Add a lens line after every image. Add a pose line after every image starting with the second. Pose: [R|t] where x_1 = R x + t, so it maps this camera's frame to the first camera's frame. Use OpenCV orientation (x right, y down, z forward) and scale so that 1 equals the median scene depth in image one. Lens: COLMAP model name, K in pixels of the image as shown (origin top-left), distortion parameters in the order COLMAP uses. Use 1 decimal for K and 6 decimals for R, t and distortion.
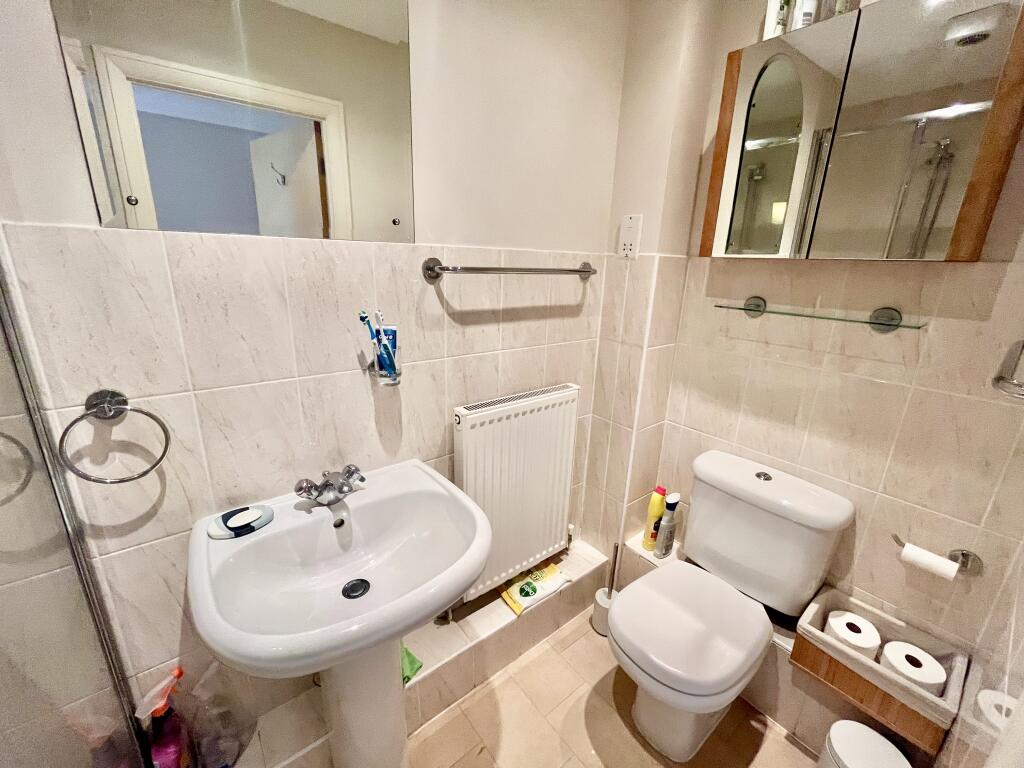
lens RADIAL K [[417.1, 0, 509.9], [0, 417.1, 382.8], [0, 0, 1]] dist [-0.002010, 0.000023]
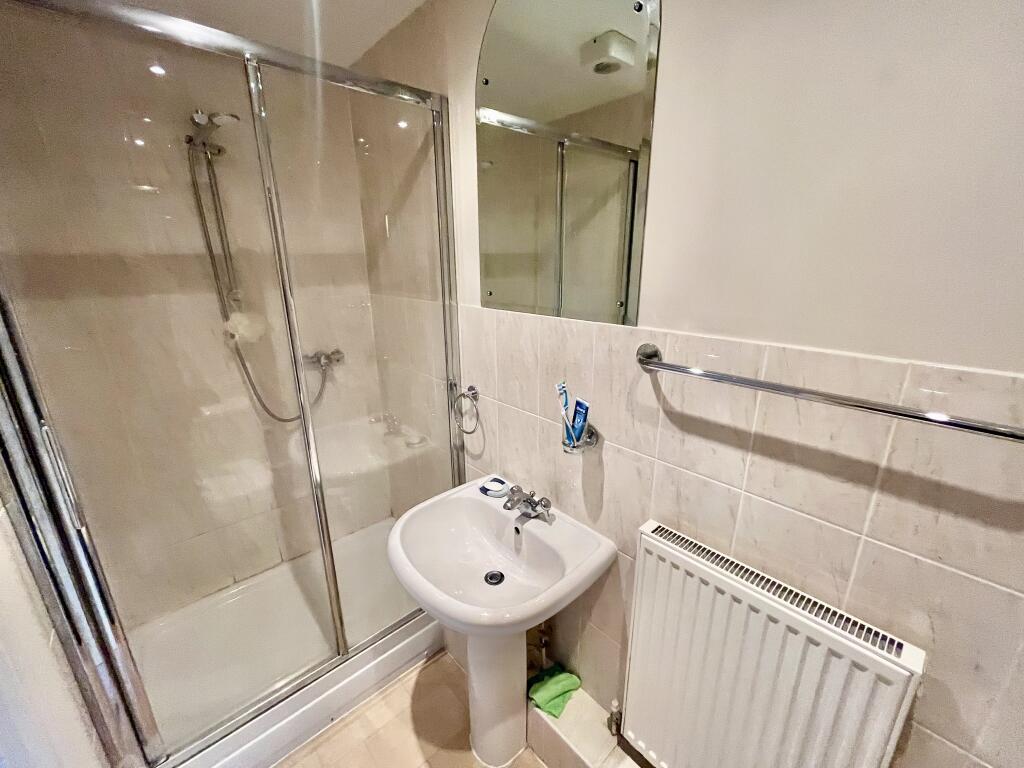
lens RADIAL K [[417.1, 0, 509.9], [0, 417.1, 382.8], [0, 0, 1]] dist [-0.002010, 0.000023]
pose [[0.060114, 0.253608, -0.965437, 0.629200], [-0.268484, 0.935652, 0.229066, -0.333139], [0.961406, 0.245435, 0.124336, 0.611336]]
